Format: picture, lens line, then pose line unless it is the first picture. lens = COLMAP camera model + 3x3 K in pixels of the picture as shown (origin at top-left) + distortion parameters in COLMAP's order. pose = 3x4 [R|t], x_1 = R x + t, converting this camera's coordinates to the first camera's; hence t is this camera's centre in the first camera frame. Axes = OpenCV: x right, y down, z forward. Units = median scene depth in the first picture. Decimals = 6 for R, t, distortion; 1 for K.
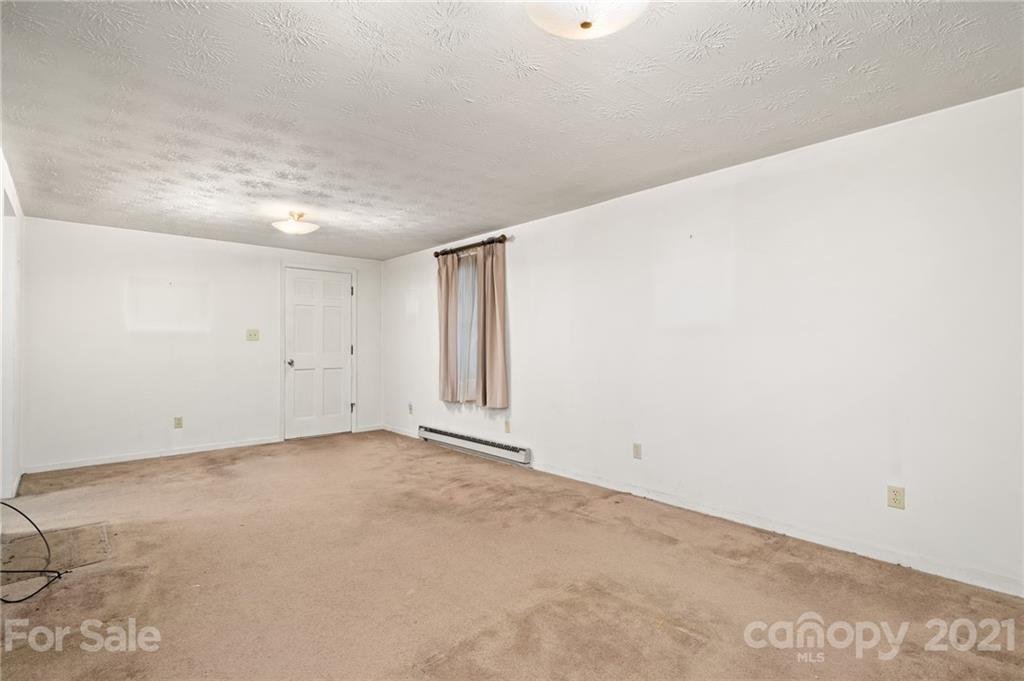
lens RADIAL K [[468.5, 0, 514.0], [0, 468.5, 336.4], [0, 0, 1]] dist [-0.000079, -0.000036]
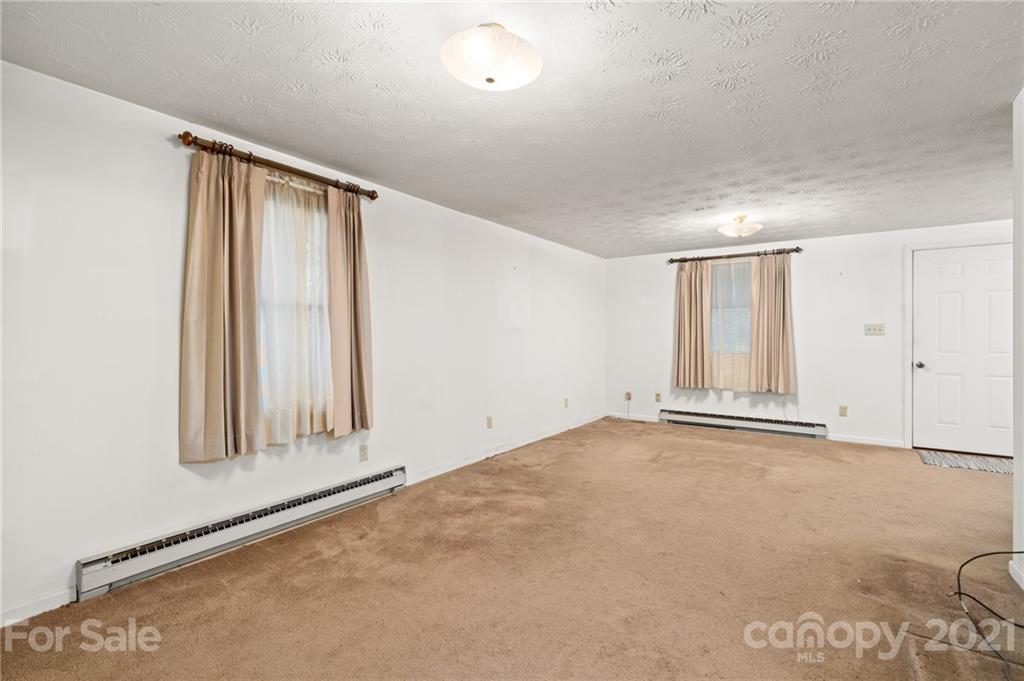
lens RADIAL K [[468.5, 0, 513.8], [0, 468.5, 346.7], [0, 0, 1]] dist [-0.000079, -0.000036]
pose [[-0.210126, 0.009545, 0.977628, -0.781994], [0.013987, 0.999879, -0.006756, 0.036285], [-0.977574, 0.012255, -0.210234, 0.931312]]
